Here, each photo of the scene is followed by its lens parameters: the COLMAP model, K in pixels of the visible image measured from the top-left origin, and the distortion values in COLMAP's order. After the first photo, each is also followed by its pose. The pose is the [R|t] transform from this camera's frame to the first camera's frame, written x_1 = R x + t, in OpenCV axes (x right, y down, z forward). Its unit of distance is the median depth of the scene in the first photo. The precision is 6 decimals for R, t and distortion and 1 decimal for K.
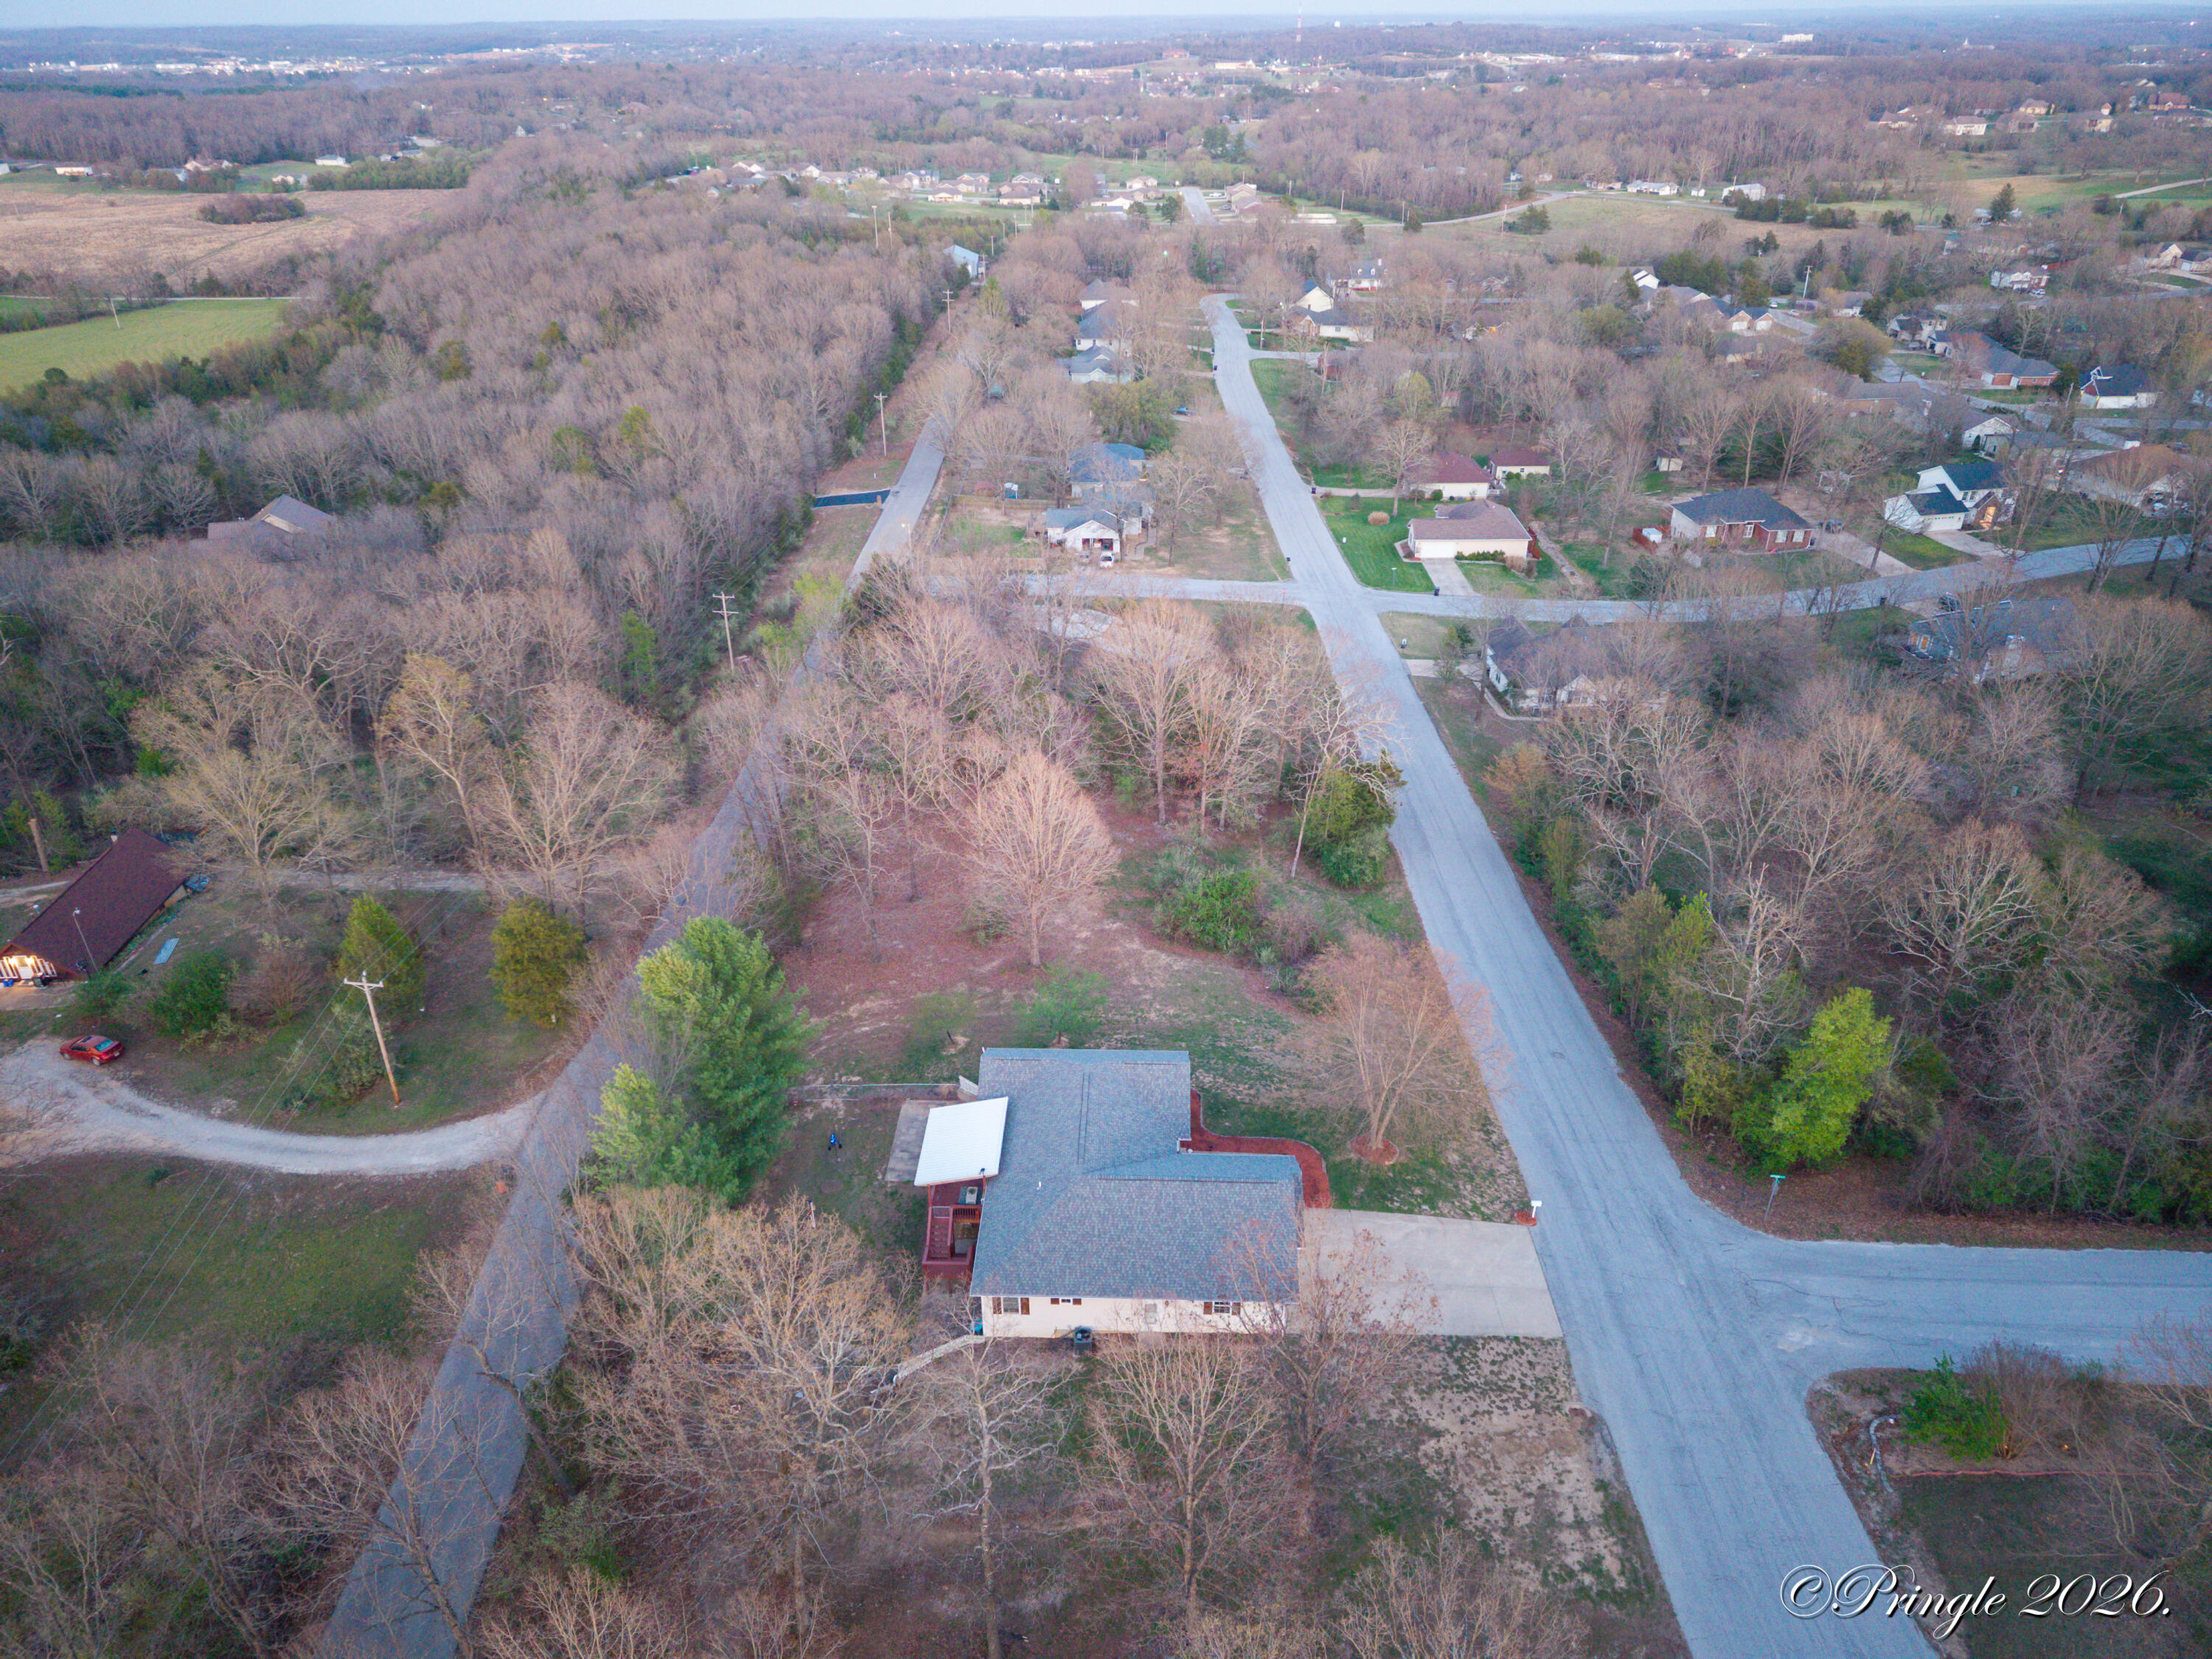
lens RADIAL K [[1504.4, 0, 1095.8], [0, 1504.4, 753.5], [0, 0, 1]] dist [0.032003, -0.030904]
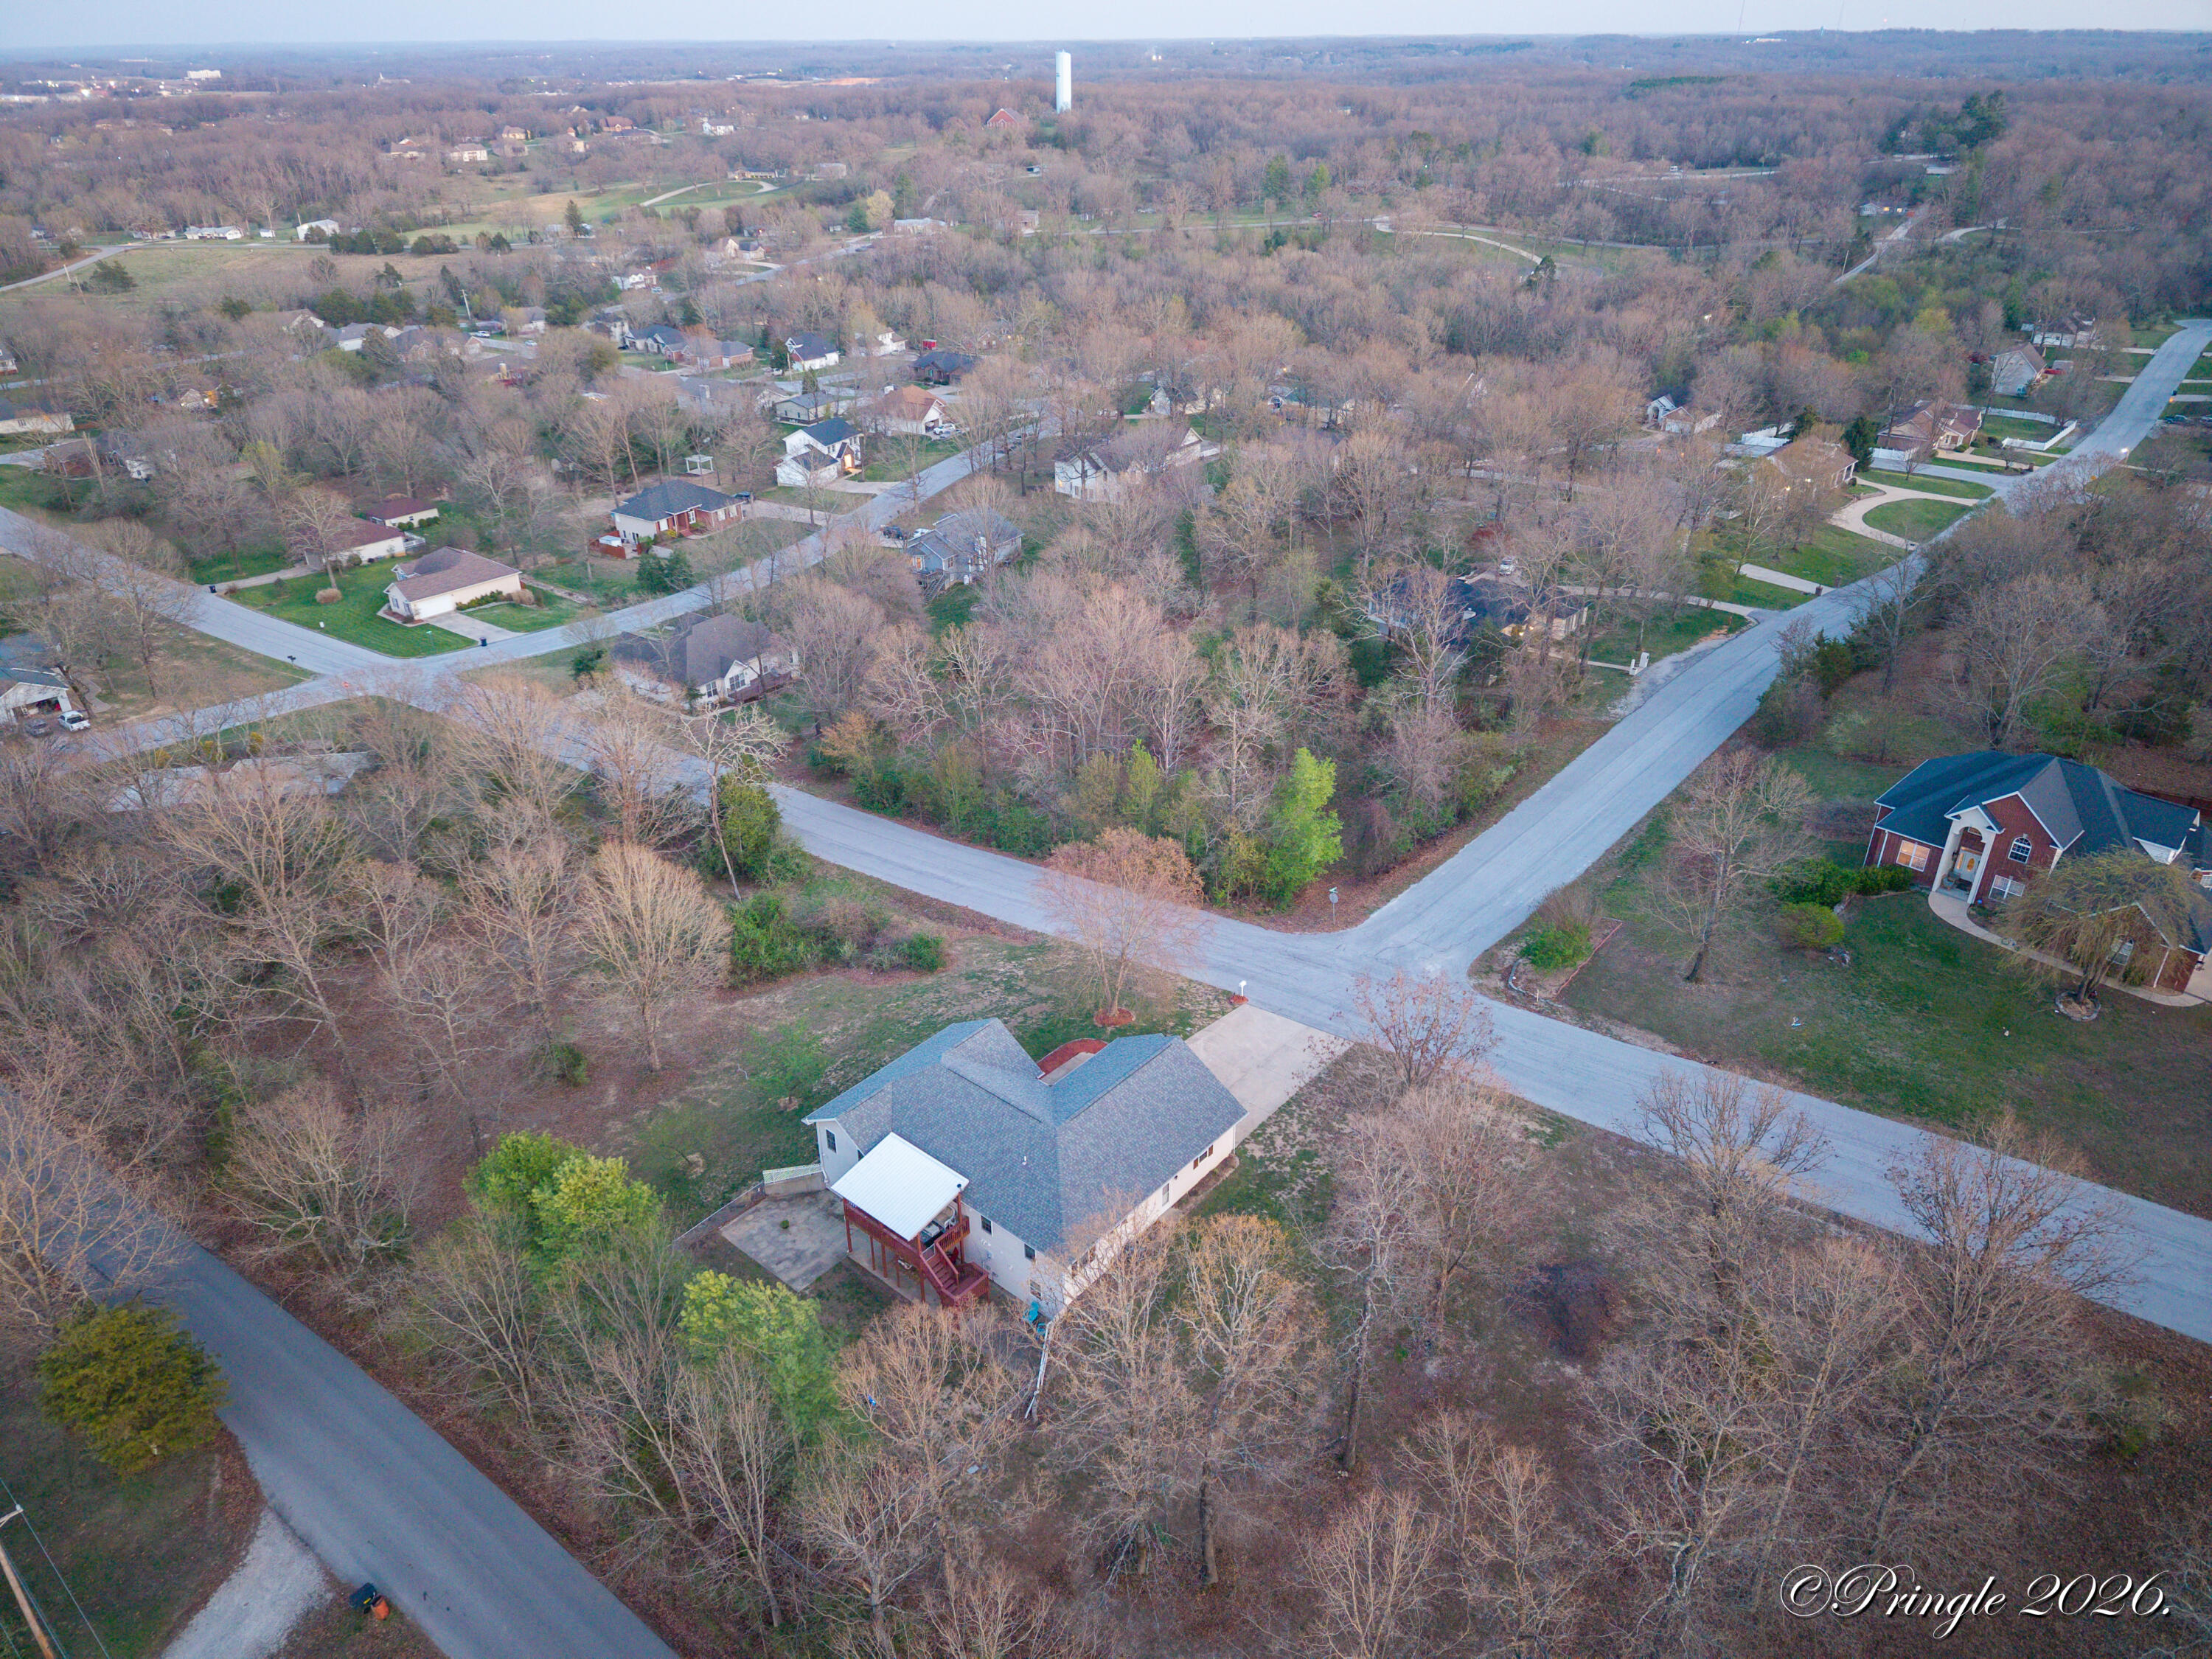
lens RADIAL K [[1504.4, 0, 1095.8], [0, 1504.4, 753.5], [0, 0, 1]] dist [0.032003, -0.030904]
pose [[0.629902, -0.331392, 0.702426, -0.206544], [0.344710, 0.929732, 0.129512, -0.029107], [-0.695988, 0.160553, 0.699874, 0.062562]]
